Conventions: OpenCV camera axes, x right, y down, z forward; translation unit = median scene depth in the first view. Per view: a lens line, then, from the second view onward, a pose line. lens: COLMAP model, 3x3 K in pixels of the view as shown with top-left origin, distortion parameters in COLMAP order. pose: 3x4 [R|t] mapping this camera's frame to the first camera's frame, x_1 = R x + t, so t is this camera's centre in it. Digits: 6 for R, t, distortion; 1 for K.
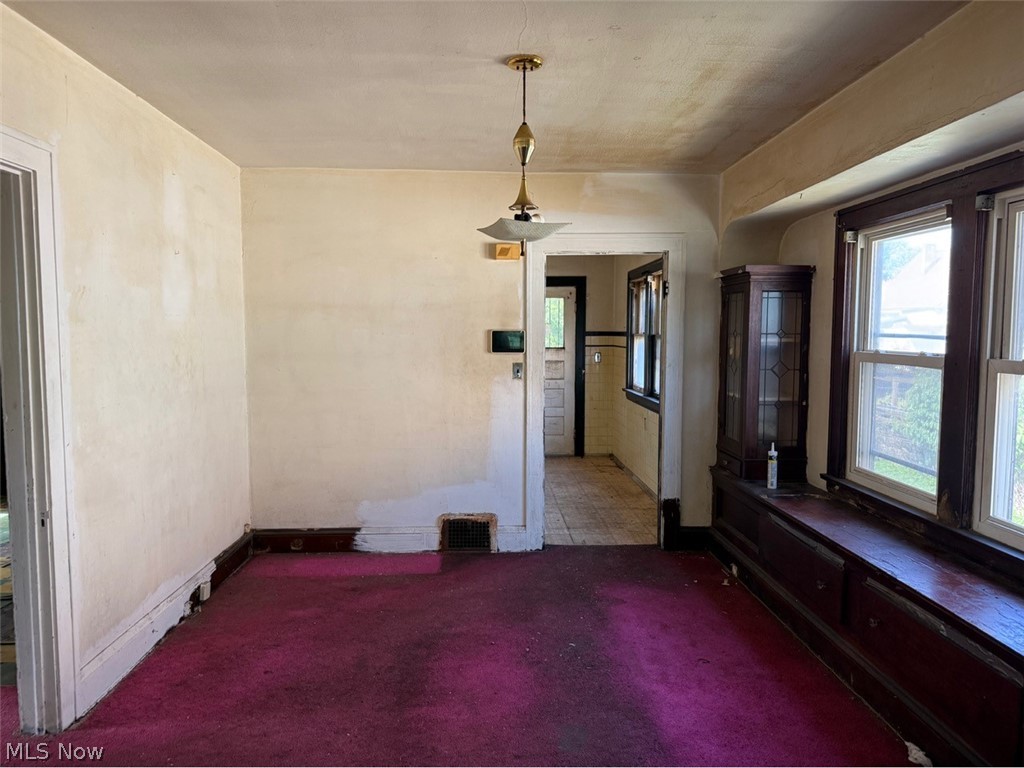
lens RADIAL K [[722.5, 0, 512.3], [0, 722.5, 379.5], [0, 0, 1]] dist [0.041095, -0.007853]
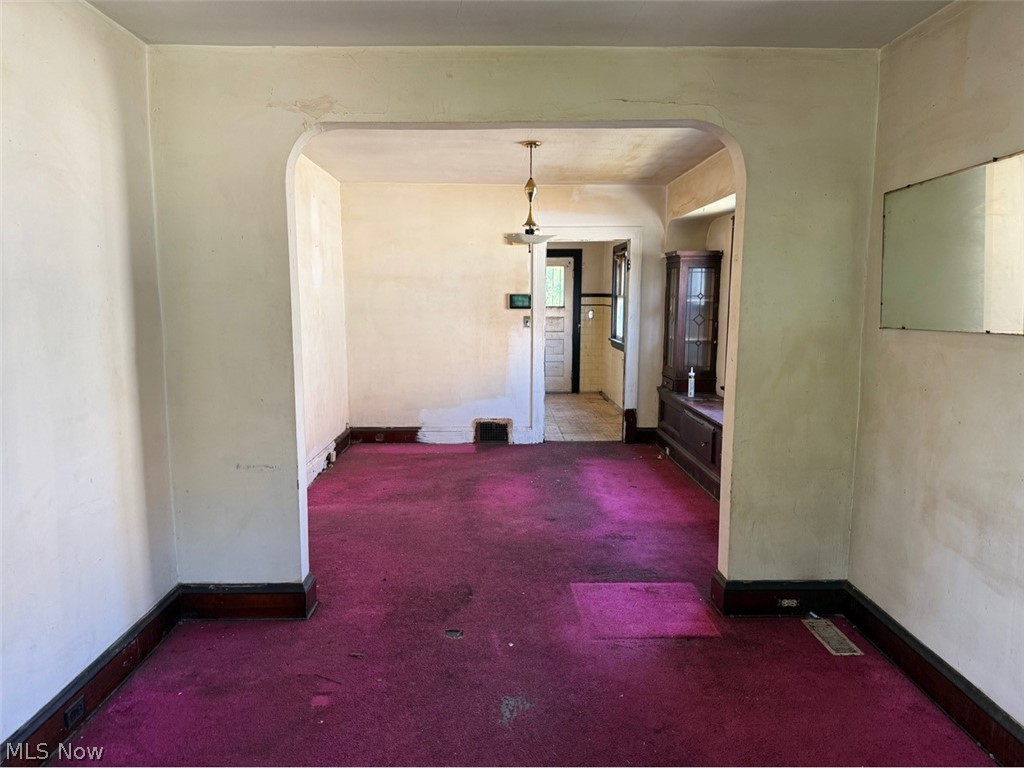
lens RADIAL K [[722.5, 0, 507.8], [0, 722.5, 391.4], [0, 0, 1]] dist [0.041095, -0.007853]
pose [[0.999814, 0.002704, -0.019104, -0.003231], [-0.001355, 0.997528, 0.070262, 0.029663], [0.019247, -0.070223, 0.997346, -0.528159]]
